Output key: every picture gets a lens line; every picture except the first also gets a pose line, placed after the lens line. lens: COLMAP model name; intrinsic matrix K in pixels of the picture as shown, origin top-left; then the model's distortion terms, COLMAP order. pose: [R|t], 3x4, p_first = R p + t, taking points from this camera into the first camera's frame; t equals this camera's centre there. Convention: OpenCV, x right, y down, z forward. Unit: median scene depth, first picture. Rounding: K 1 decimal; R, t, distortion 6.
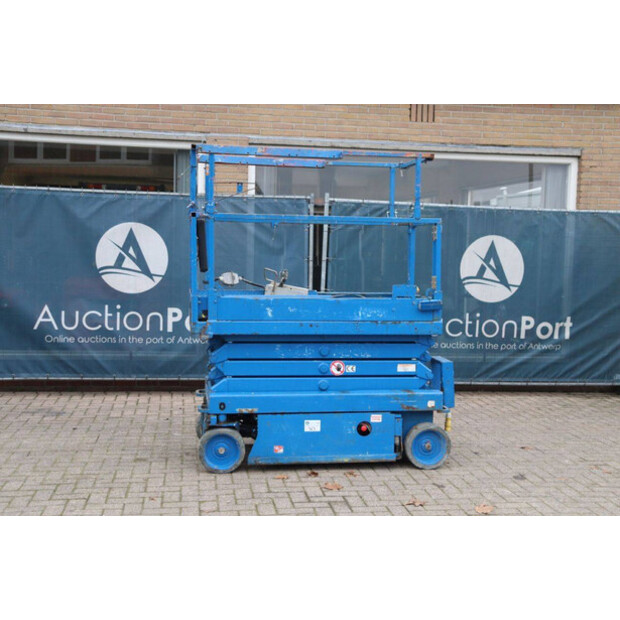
lens RADIAL K [[830.7, 0, 317.8], [0, 830.7, 307.4], [0, 0, 1]] dist [0.050042, 0.000000]
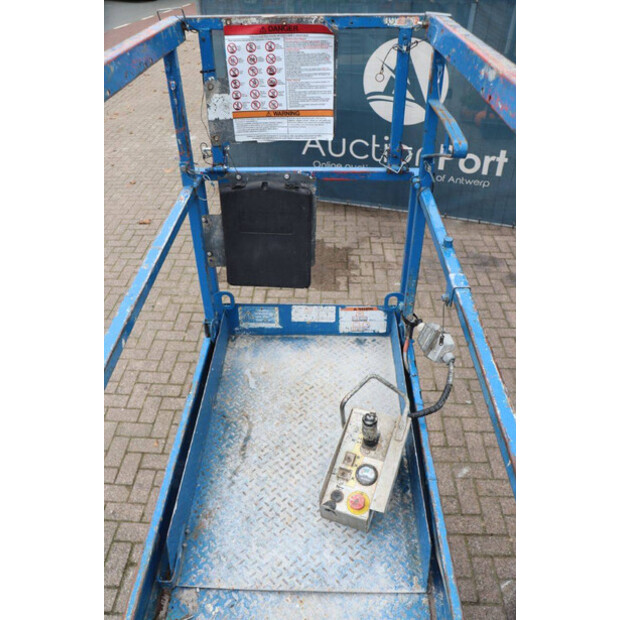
lens RADIAL K [[502.2, 0, 310.0], [0, 502.2, 313.9], [0, 0, 1]] dist [-0.106150, 0.019715]
pose [[-0.192978, 0.590650, -0.783513, 0.110231], [-0.066092, 0.788884, 0.610977, -0.218217], [0.978975, 0.169689, -0.113200, 1.054856]]
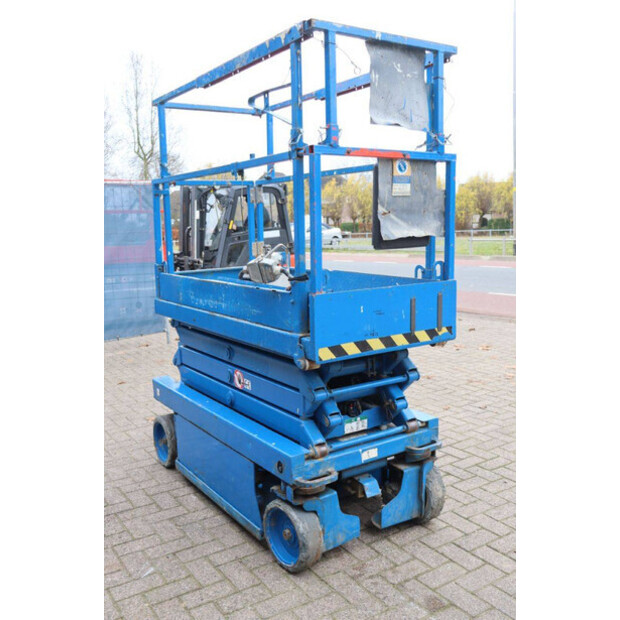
lens RADIAL K [[616.9, 0, 307.9], [0, 616.9, 312.0], [0, 0, 1]] dist [-0.054470, 0.000000]
pose [[-0.407663, -0.141042, 0.902174, -0.525973], [0.083837, 0.978045, 0.190786, -0.089114], [-0.909276, 0.153412, -0.386888, 1.239453]]
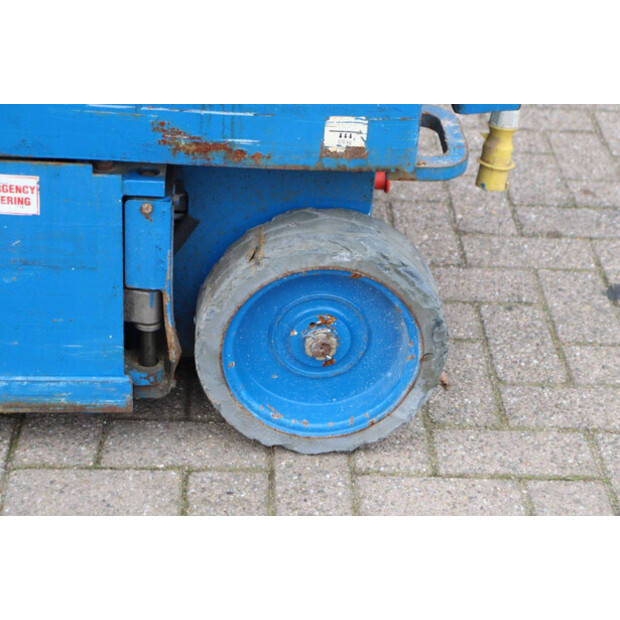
lens RADIAL K [[1441.9, 0, 311.7], [0, 1441.9, 309.6], [0, 0, 1]] dist [0.278890, 0.000000]
pose [[0.992344, 0.100729, -0.071466, 0.153920], [-0.056037, 0.882868, 0.466266, 0.012914], [0.110061, -0.458692, 0.881753, 0.731548]]
